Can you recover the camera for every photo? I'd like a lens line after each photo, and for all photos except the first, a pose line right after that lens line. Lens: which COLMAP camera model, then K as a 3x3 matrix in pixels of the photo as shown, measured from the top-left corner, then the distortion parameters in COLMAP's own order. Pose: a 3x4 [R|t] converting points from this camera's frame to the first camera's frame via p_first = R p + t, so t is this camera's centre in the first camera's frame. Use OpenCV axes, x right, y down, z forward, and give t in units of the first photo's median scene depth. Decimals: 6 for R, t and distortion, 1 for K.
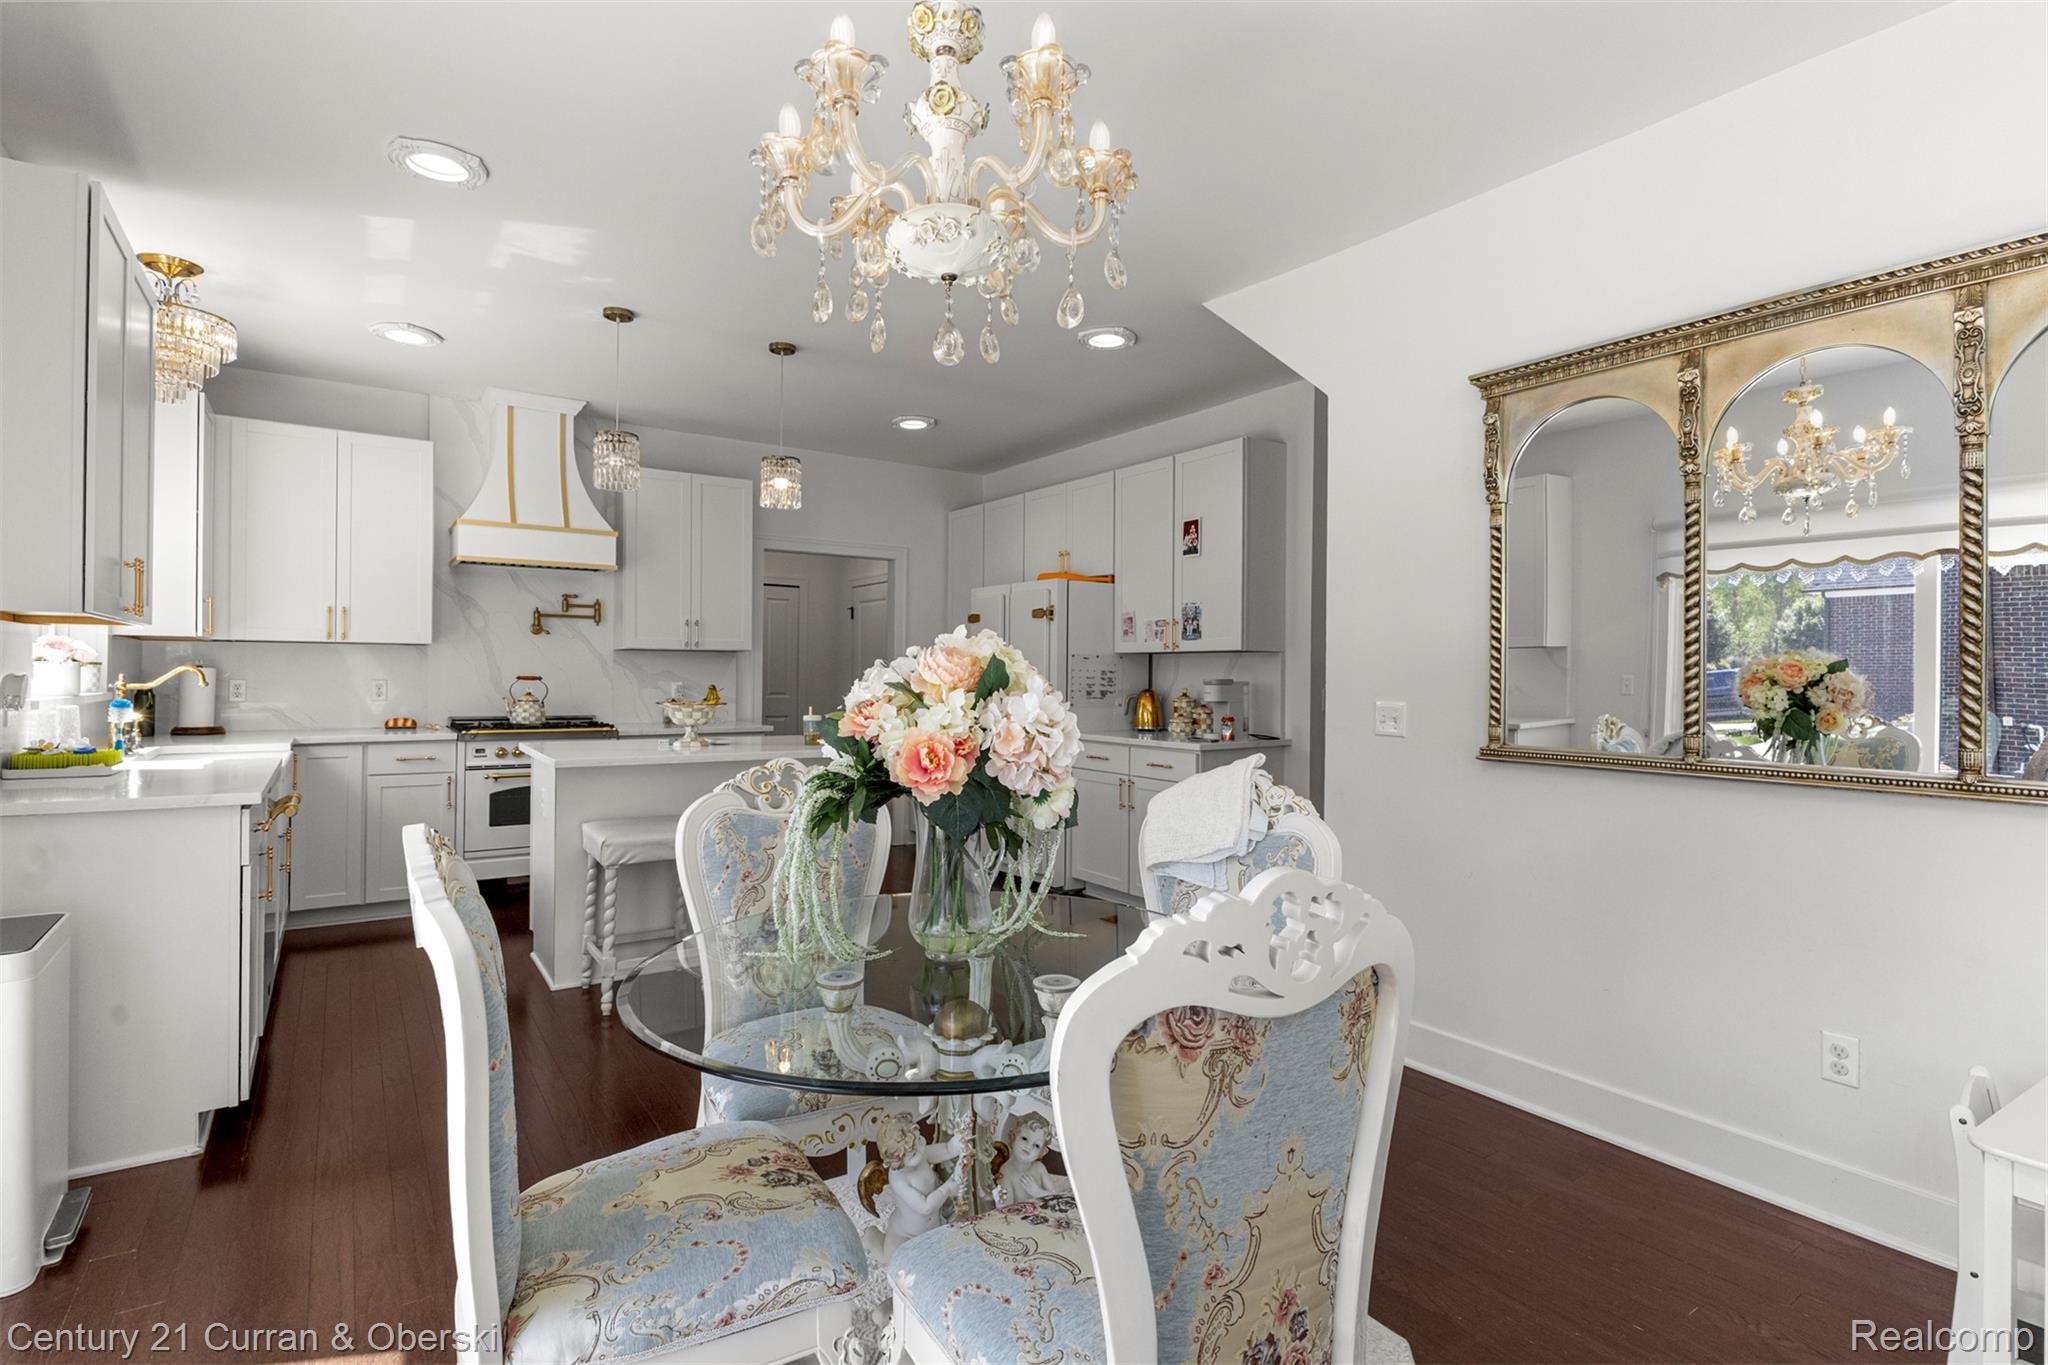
lens RADIAL K [[971.1, 0, 1011.4], [0, 971.1, 674.6], [0, 0, 1]] dist [-0.003344, -0.001460]
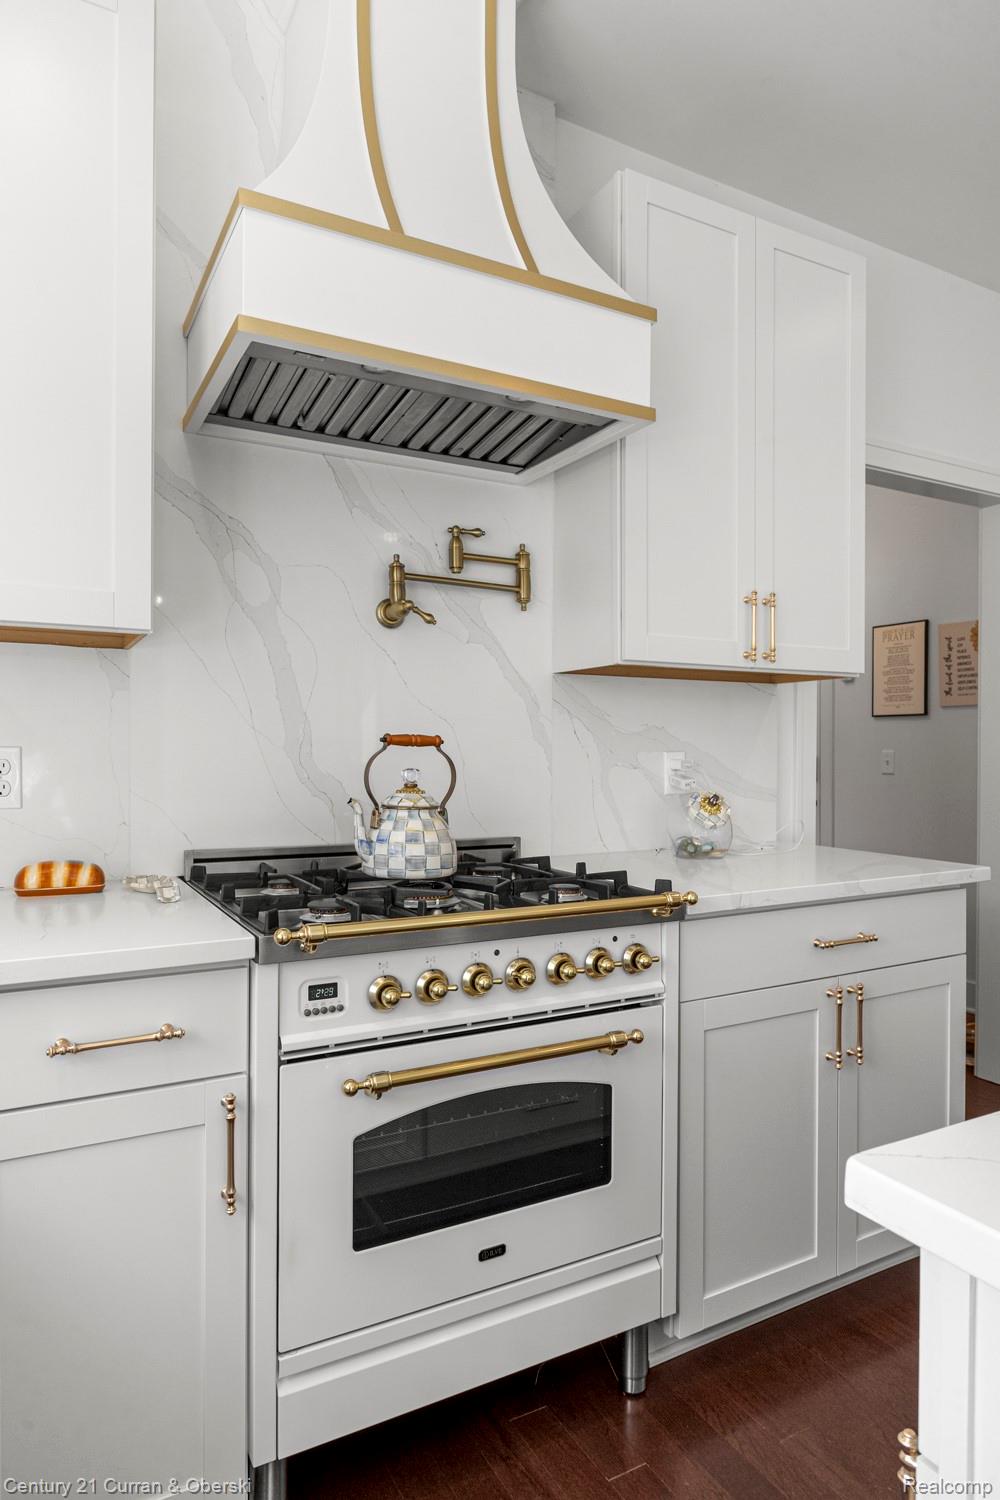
lens RADIAL K [[887.6, 0, 495.6], [0, 887.6, 760.7], [0, 0, 1]] dist [-0.019245, -0.000659]
pose [[0.994406, -0.005419, -0.105489, -0.442408], [0.006820, 0.999893, 0.012920, 0.007007], [0.105408, -0.013567, 0.994337, 0.704235]]
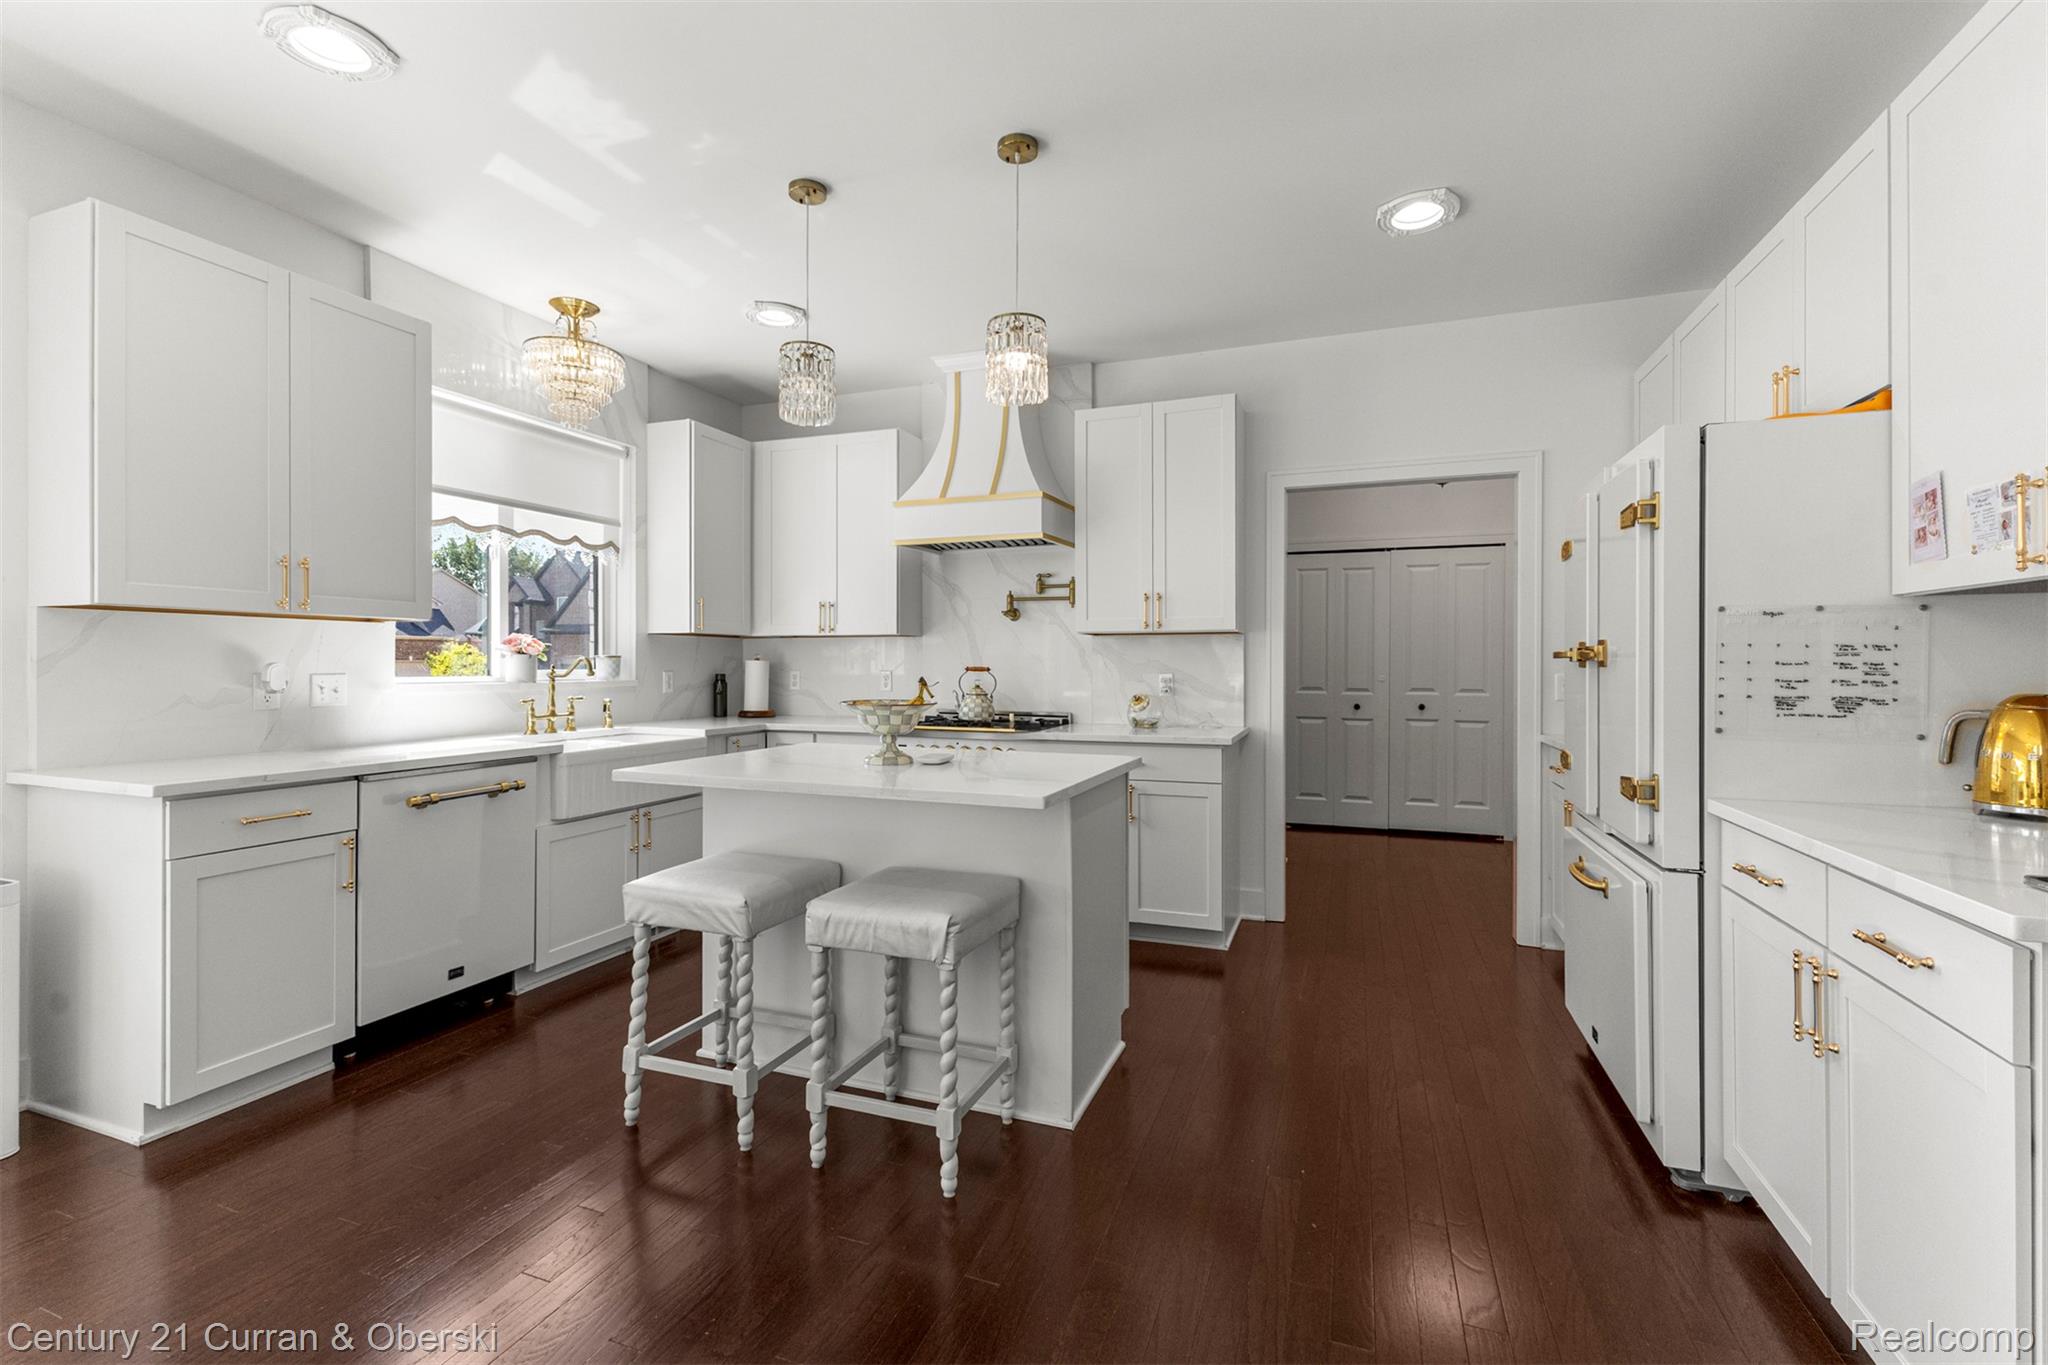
lens RADIAL K [[890.1, 0, 1033.1], [0, 890.1, 665.0], [0, 0, 1]] dist [0.007137, -0.000824]
pose [[0.581784, -0.007590, -0.813308, 0.207366], [0.002205, 0.999967, -0.007755, 0.006337], [0.813340, 0.002718, 0.581782, 0.573185]]
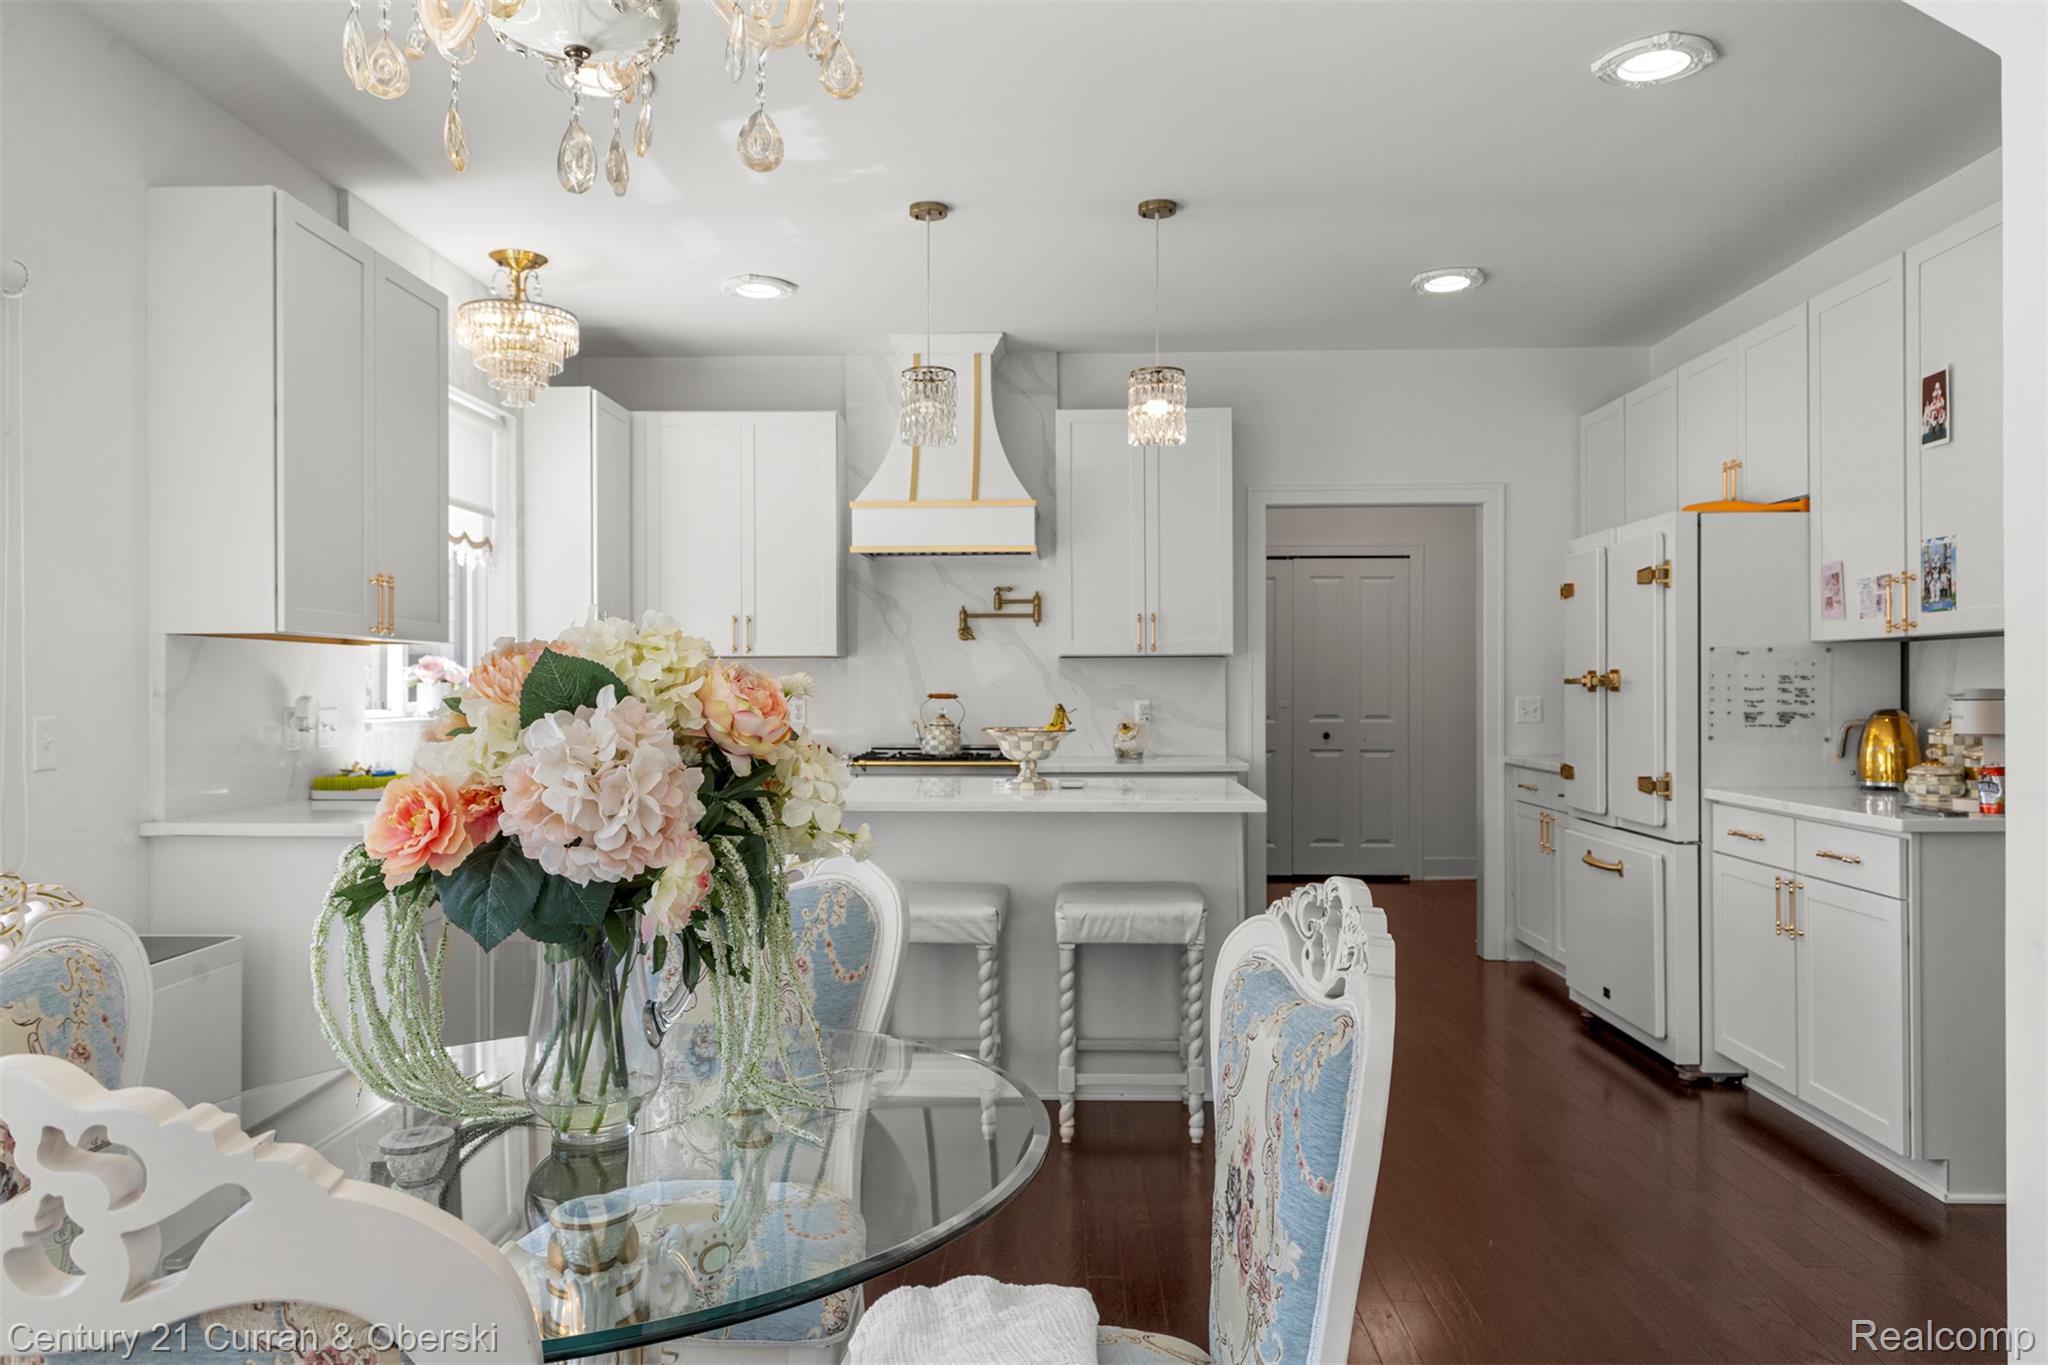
lens RADIAL K [[1374.4, 0, 1031.3], [0, 1374.4, 688.2], [0, 0, 1]] dist [0.009785, -0.000753]
pose [[0.810626, -0.010392, -0.585472, 0.217079], [0.008960, 0.999946, -0.005343, 0.003584], [0.585496, -0.000914, 0.810675, 0.142766]]
